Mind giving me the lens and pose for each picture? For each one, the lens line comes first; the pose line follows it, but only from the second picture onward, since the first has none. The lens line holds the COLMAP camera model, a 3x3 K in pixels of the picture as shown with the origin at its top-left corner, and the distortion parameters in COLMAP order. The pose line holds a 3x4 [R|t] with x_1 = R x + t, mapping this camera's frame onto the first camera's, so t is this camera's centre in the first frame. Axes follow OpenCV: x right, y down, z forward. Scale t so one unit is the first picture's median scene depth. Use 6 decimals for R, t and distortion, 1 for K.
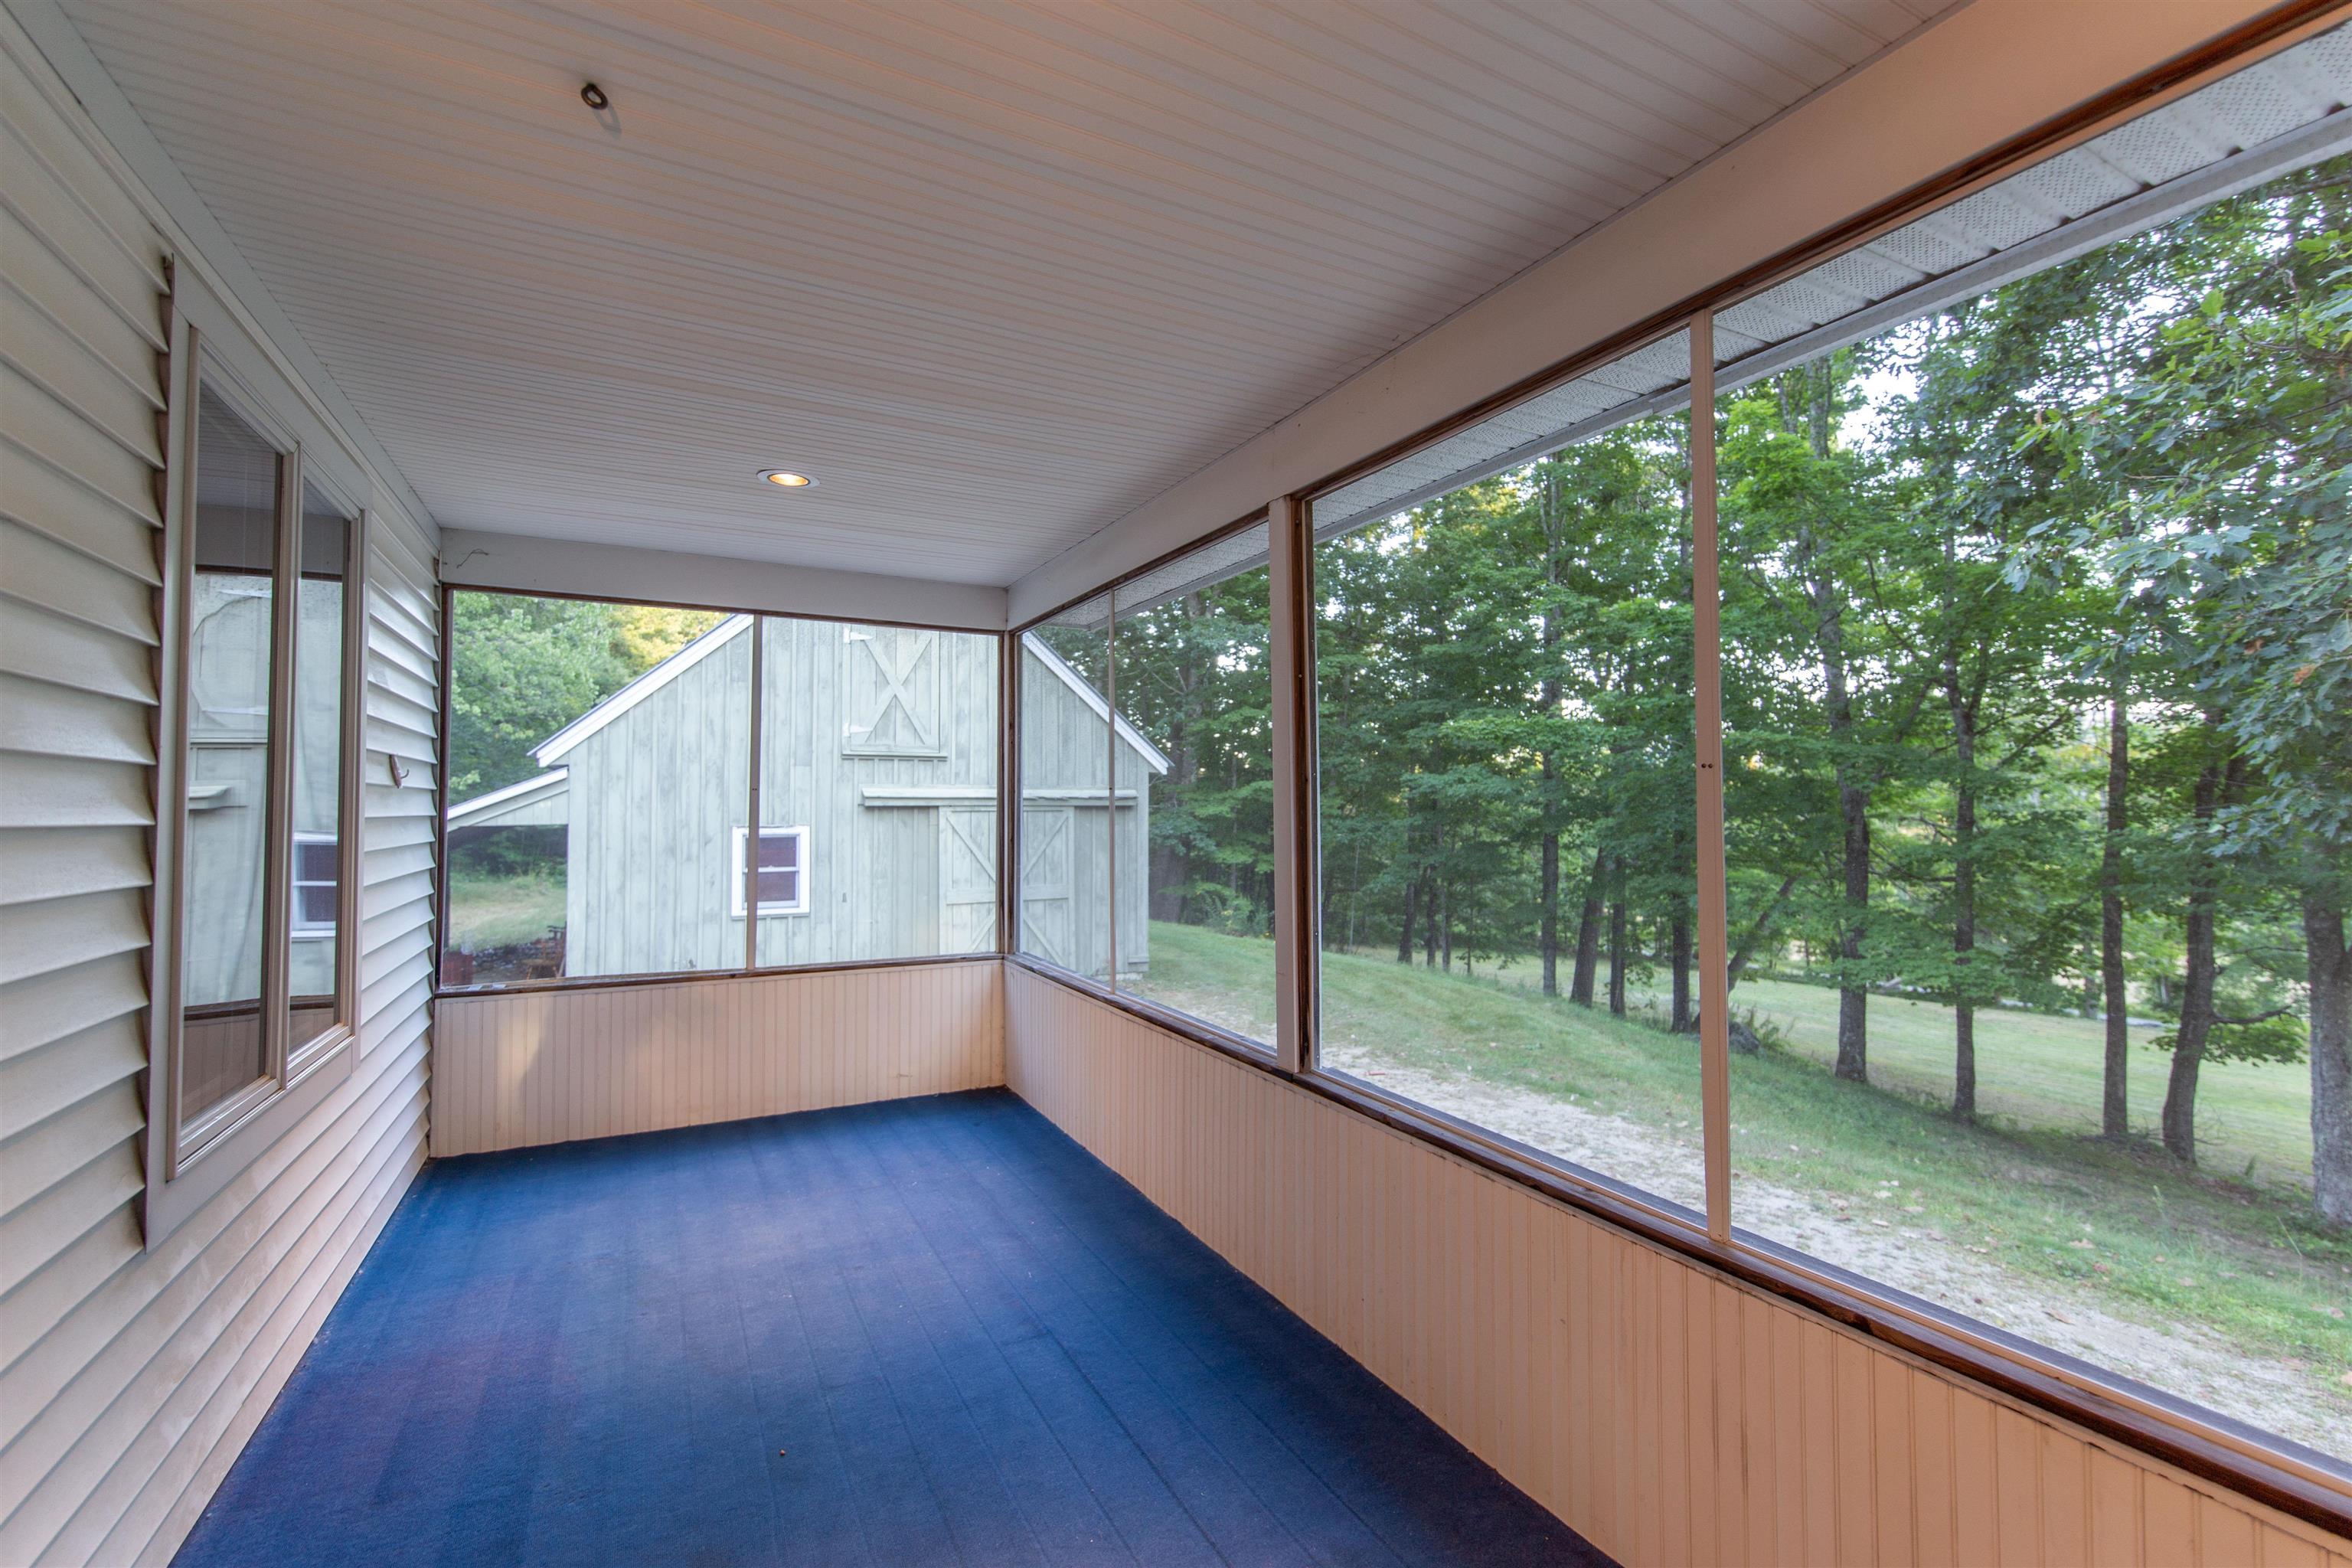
lens RADIAL K [[1014.3, 0, 1178.3], [0, 1014.3, 789.5], [0, 0, 1]] dist [0.017441, -0.000792]
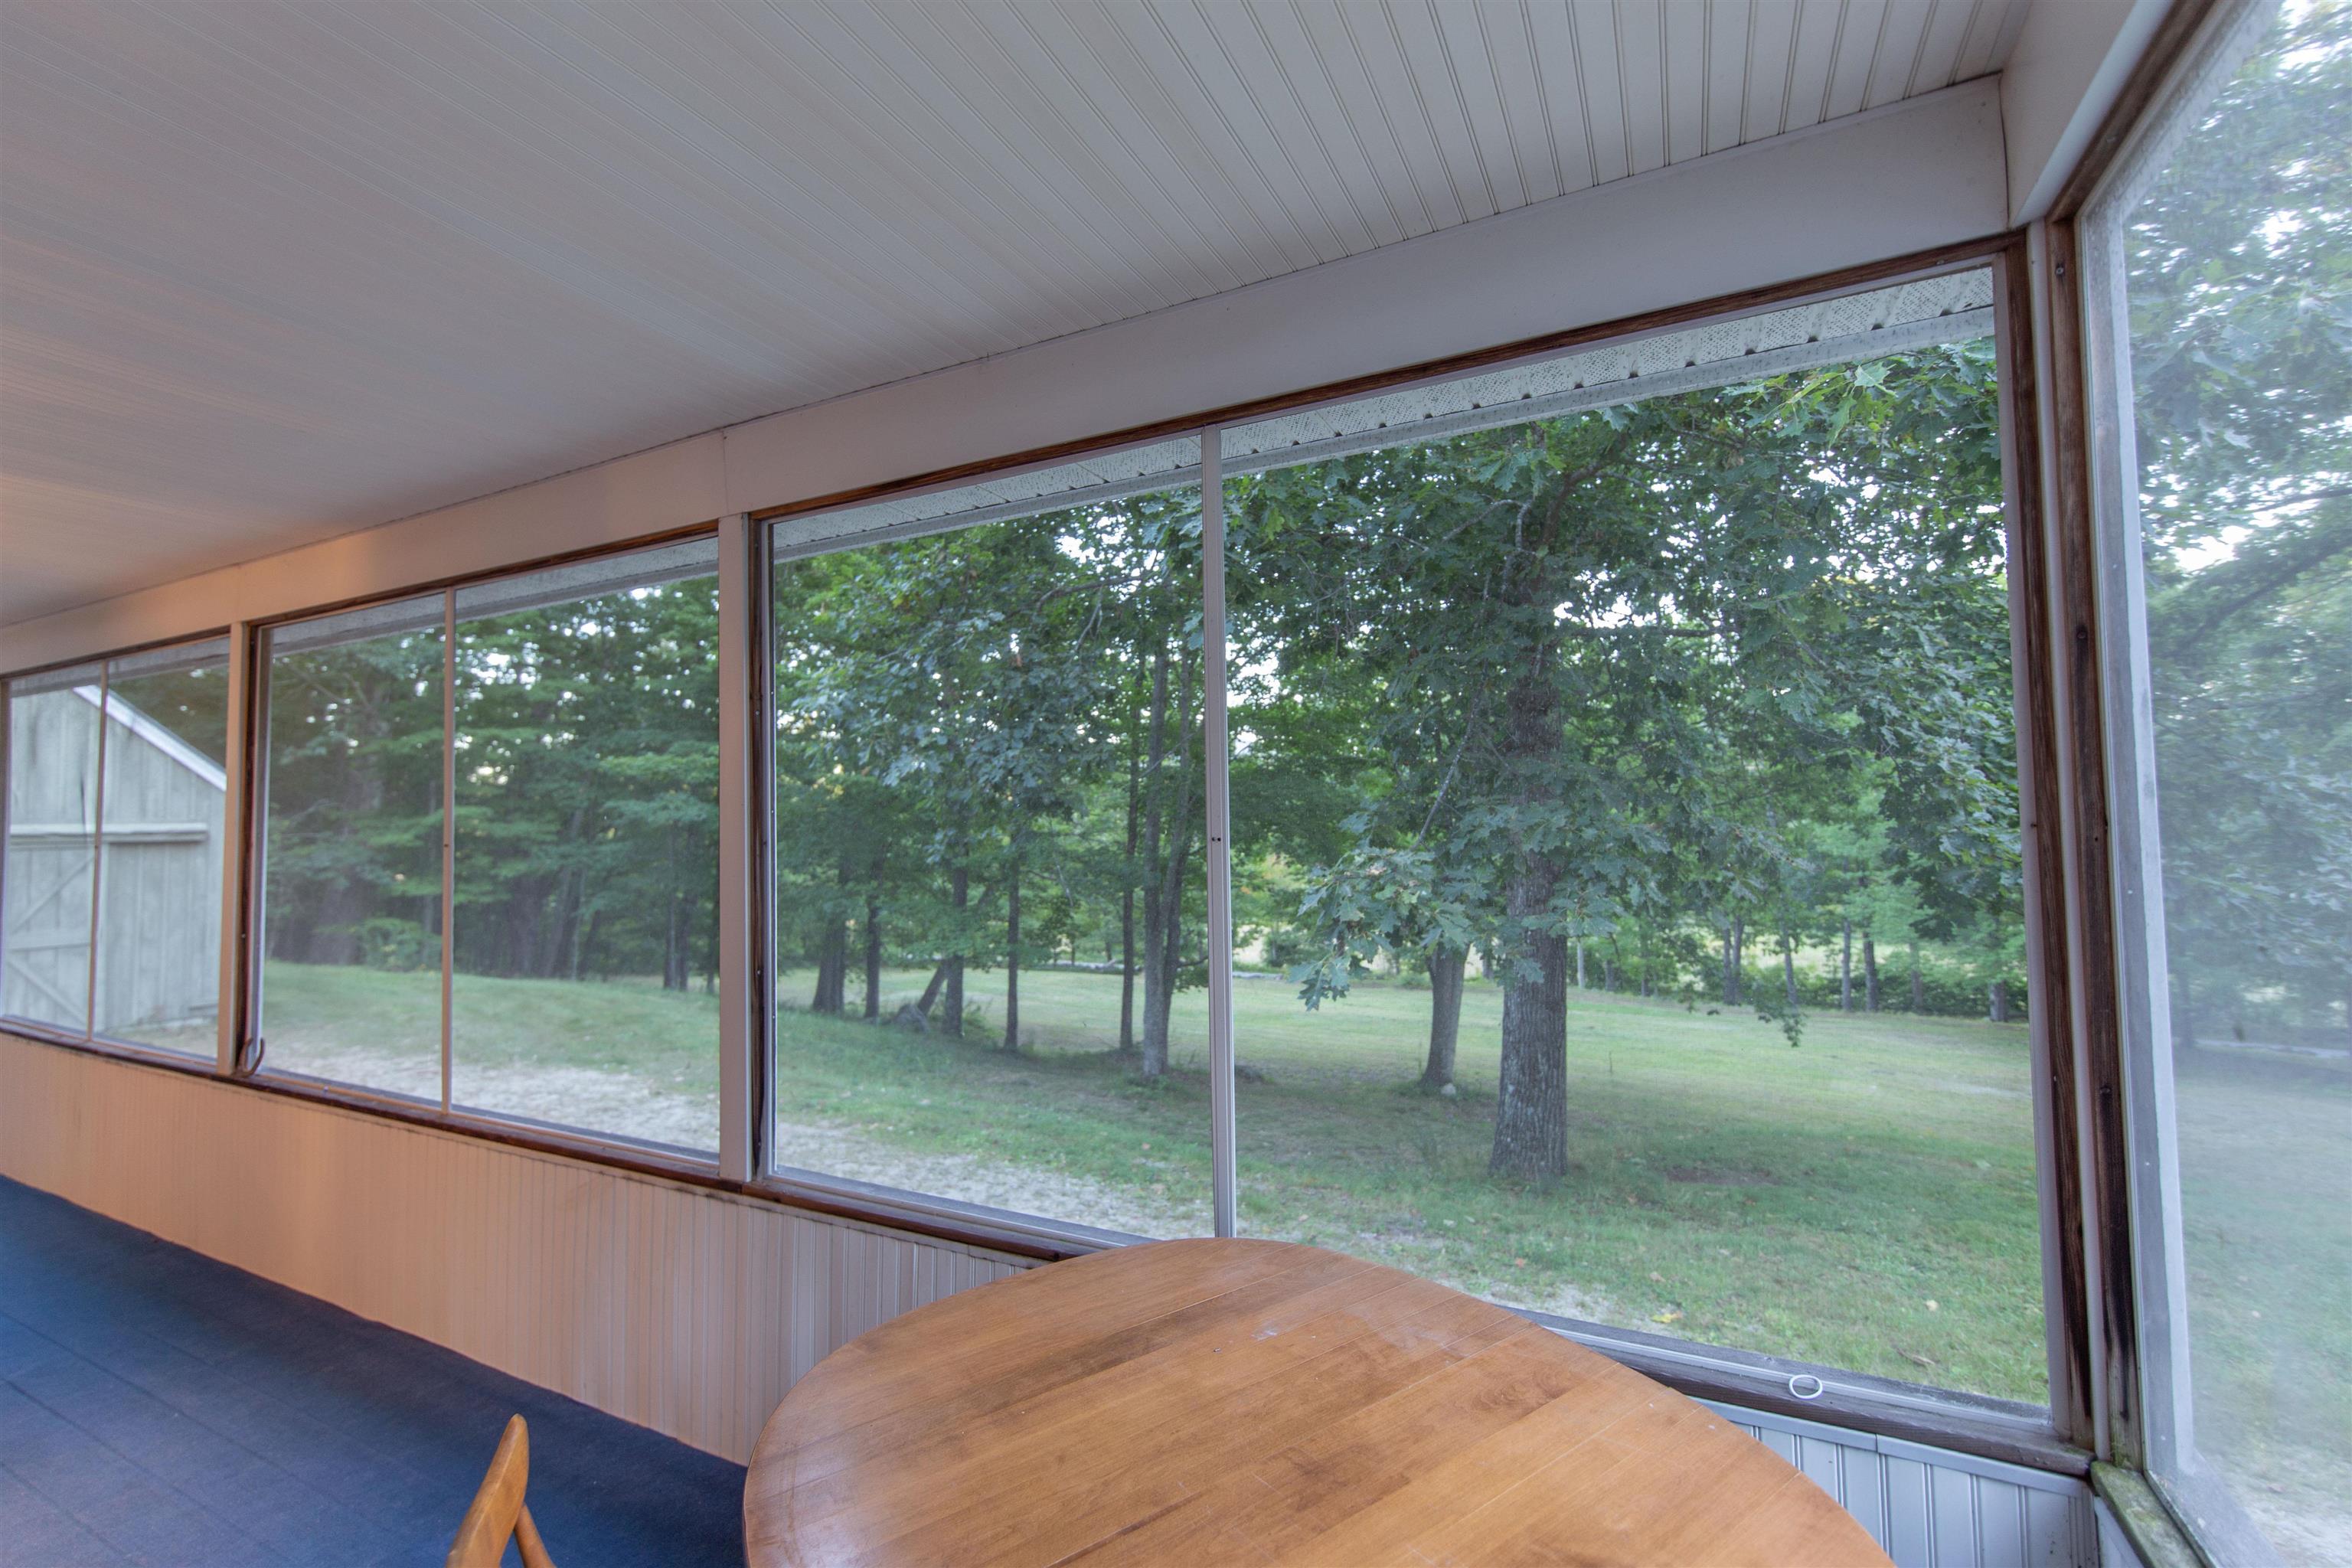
lens RADIAL K [[1014.3, 0, 1183.6], [0, 1014.3, 781.4], [0, 0, 1]] dist [0.017441, -0.000792]
pose [[0.806572, 0.014526, 0.590957, 0.117783], [0.000172, 0.999692, -0.024807, -0.013761], [-0.591135, 0.020111, 0.806322, -0.255517]]
